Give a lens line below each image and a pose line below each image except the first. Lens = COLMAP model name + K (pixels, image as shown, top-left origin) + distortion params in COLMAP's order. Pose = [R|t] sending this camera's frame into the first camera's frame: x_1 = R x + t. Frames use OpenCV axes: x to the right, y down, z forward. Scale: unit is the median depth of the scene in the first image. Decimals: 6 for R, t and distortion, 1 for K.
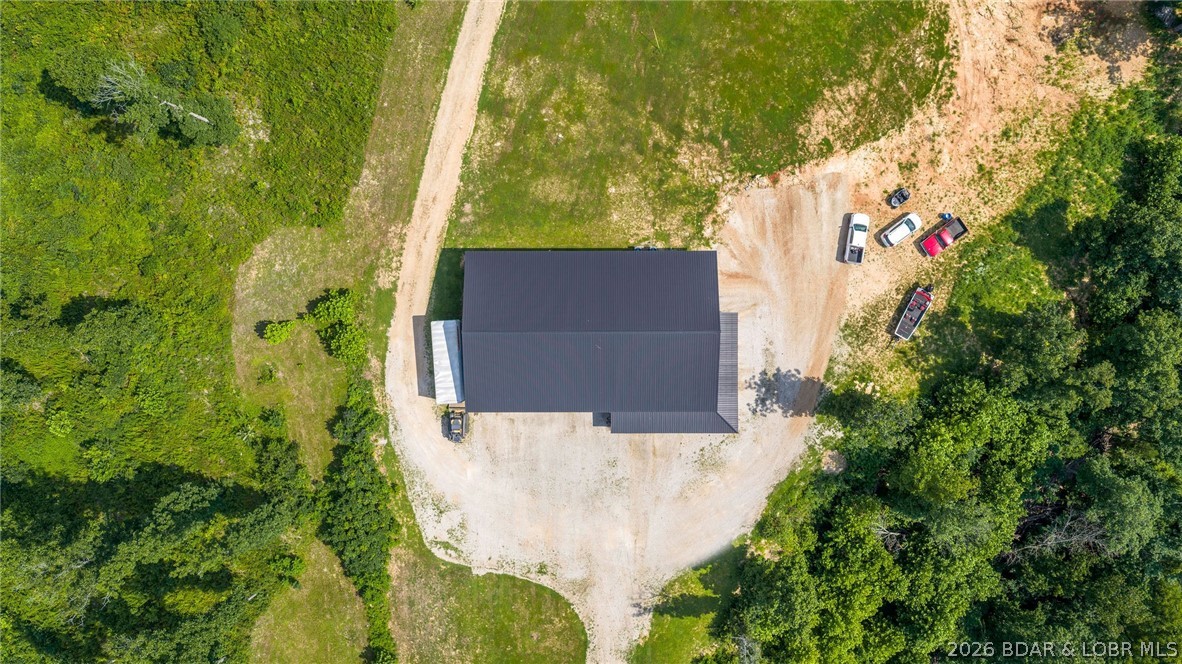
lens RADIAL K [[998.0, 0, 591.0], [0, 998.0, 332.0], [0, 0, 1]] dist [0.007273, -0.000885]
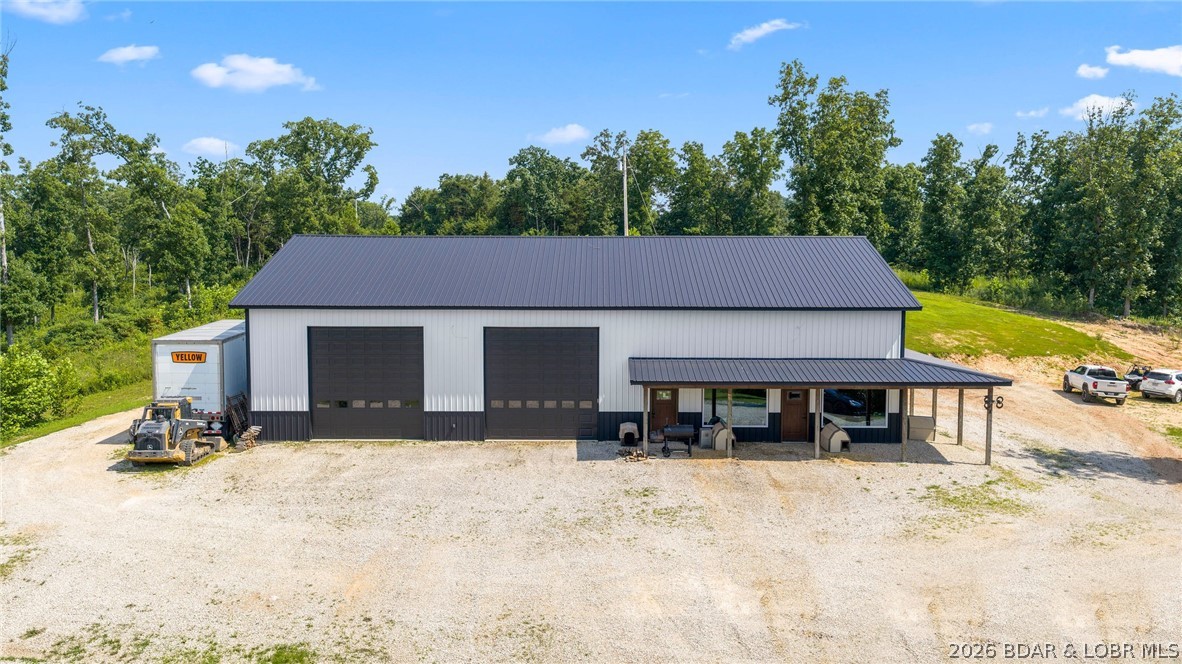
lens RADIAL K [[998.0, 0, 591.0], [0, 998.0, 332.0], [0, 0, 1]] dist [0.007273, -0.000885]
pose [[0.999737, 0.022054, -0.006268, 0.007799], [-0.008293, 0.092979, -0.995634, 0.415000], [-0.021375, 0.995424, 0.093138, 0.920270]]
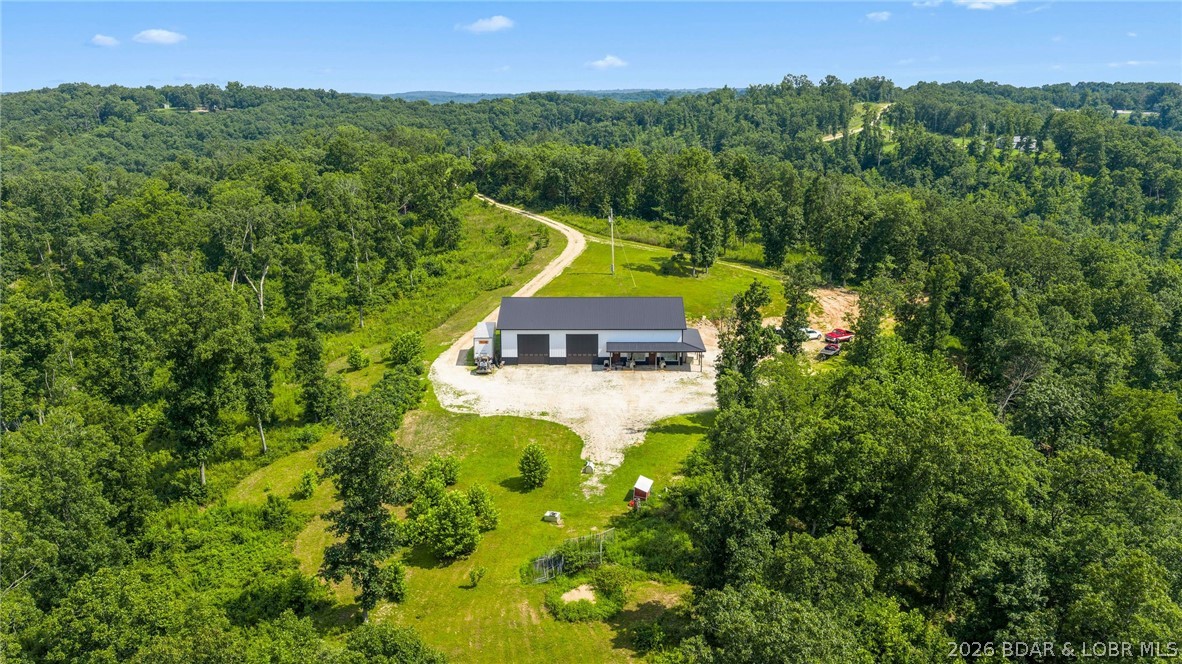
lens RADIAL K [[998.0, 0, 591.0], [0, 998.0, 332.0], [0, 0, 1]] dist [0.007273, -0.000885]
pose [[0.999773, 0.018117, -0.011227, 0.013488], [-0.015364, 0.247522, -0.968760, 1.280130], [-0.014772, 0.968713, 0.247744, 0.638844]]
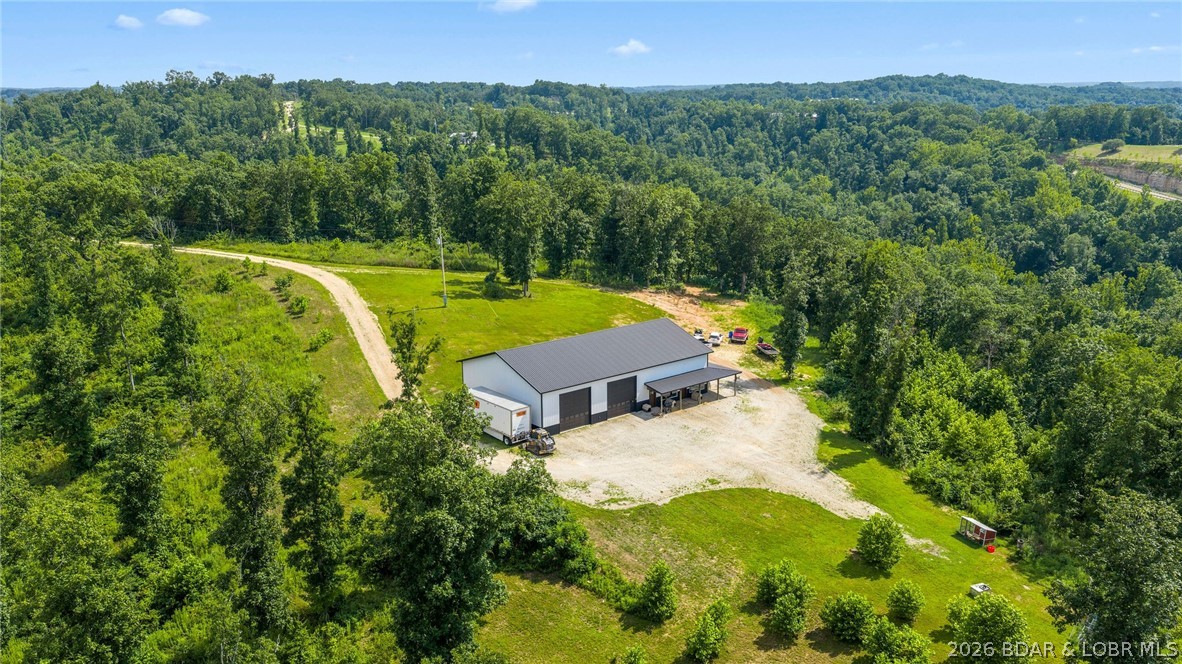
lens RADIAL K [[998.0, 0, 591.0], [0, 998.0, 332.0], [0, 0, 1]] dist [0.007273, -0.000885]
pose [[0.774116, -0.136386, 0.618178, -0.664024], [0.632788, 0.194504, -0.749499, 0.809091], [-0.018017, 0.971374, 0.236872, 0.661705]]
